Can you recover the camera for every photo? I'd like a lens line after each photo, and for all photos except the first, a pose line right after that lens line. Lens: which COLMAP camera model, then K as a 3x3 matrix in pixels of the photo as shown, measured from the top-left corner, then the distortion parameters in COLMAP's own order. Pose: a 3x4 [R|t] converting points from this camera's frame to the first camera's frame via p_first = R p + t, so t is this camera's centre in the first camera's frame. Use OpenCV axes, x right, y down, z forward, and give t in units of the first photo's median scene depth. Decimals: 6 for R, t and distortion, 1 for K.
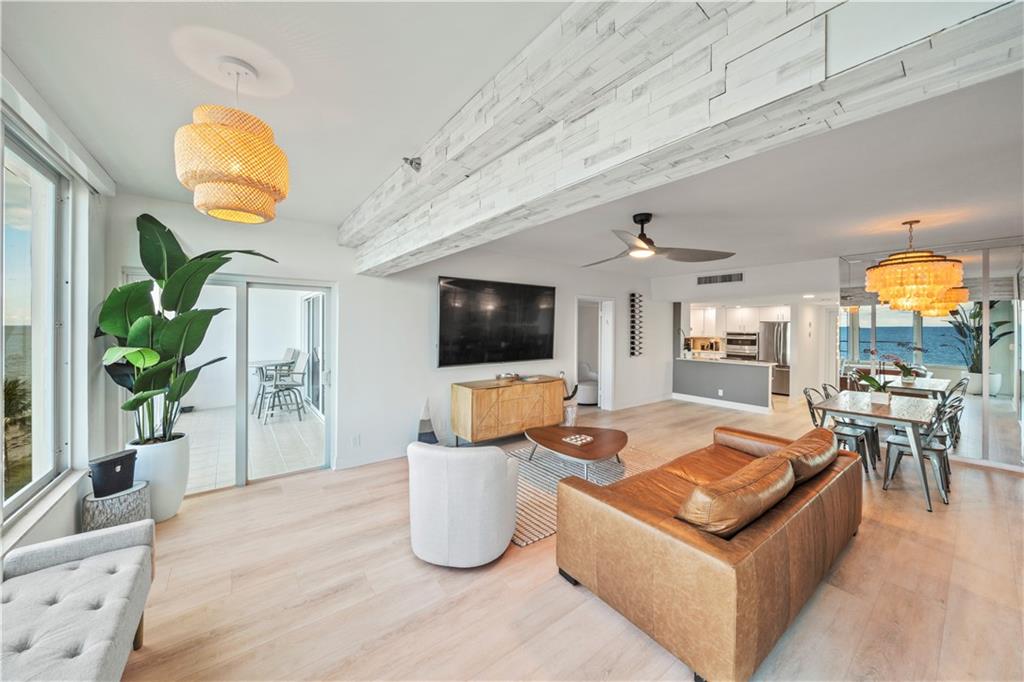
lens RADIAL K [[362.5, 0, 514.3], [0, 362.5, 327.1], [0, 0, 1]] dist [-0.001218, -0.000140]
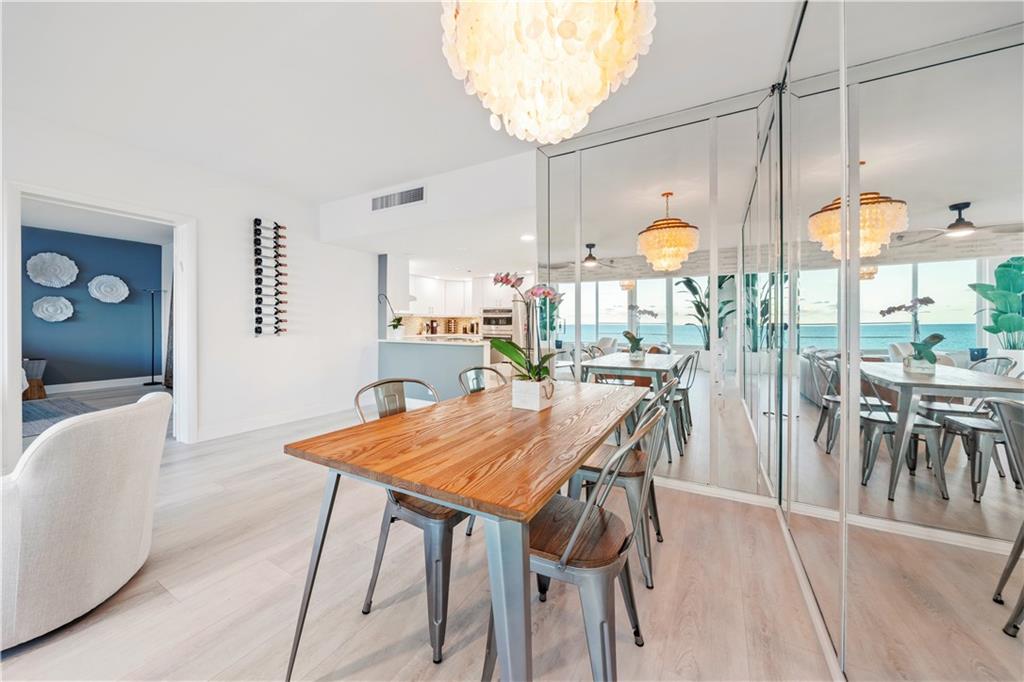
lens RADIAL K [[362.5, 0, 514.3], [0, 362.5, 327.1], [0, 0, 1]] dist [-0.001218, -0.000140]
pose [[0.919134, -0.004732, 0.393916, 0.414714], [0.002220, 0.999974, 0.006833, 0.058441], [-0.393939, -0.005406, 0.919121, 0.314132]]
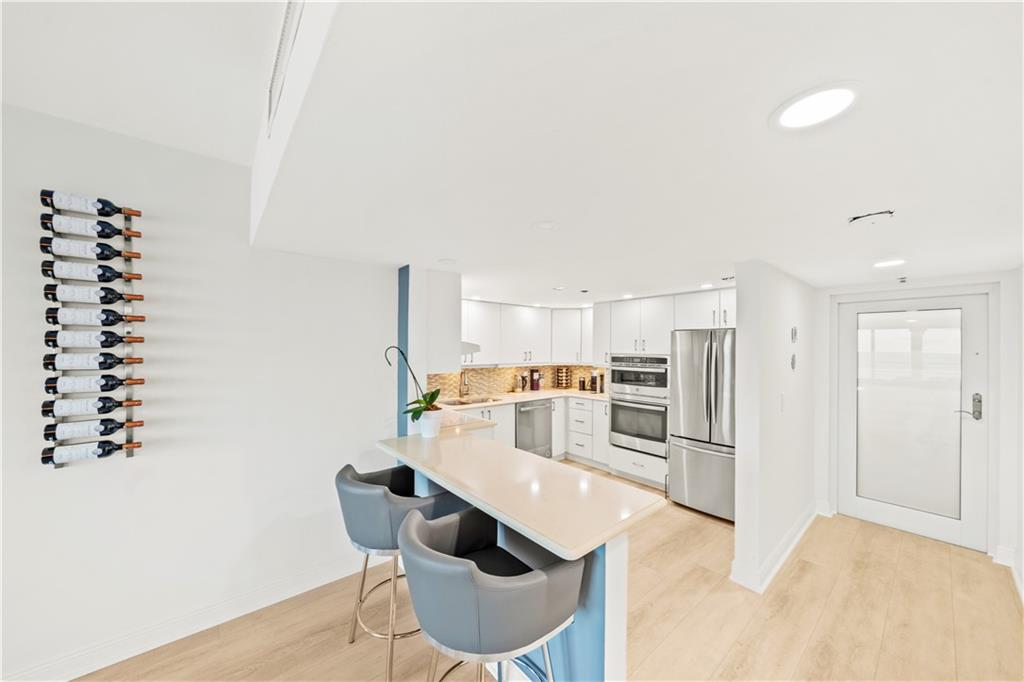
lens RADIAL K [[352.2, 0, 513.7], [0, 352.2, 347.2], [0, 0, 1]] dist [-0.000553, -0.000079]
pose [[0.999198, -0.005072, 0.039727, 0.543418], [0.005251, 0.999977, -0.004395, 0.006886], [-0.039704, 0.004600, 0.999201, 0.685766]]
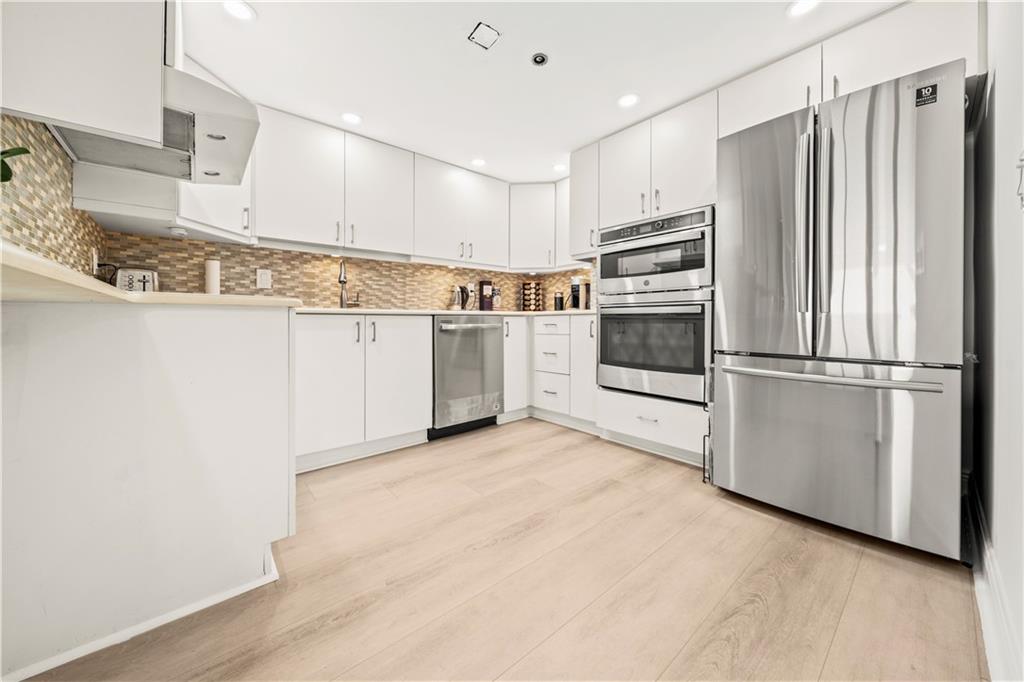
lens RADIAL K [[363.4, 0, 516.2], [0, 363.4, 320.5], [0, 0, 1]] dist [-0.000245, -0.000163]
pose [[0.998693, -0.009106, 0.050292, 0.622781], [0.009092, 0.999959, 0.000507, 0.093477], [-0.050295, -0.000049, 0.998734, 0.901350]]
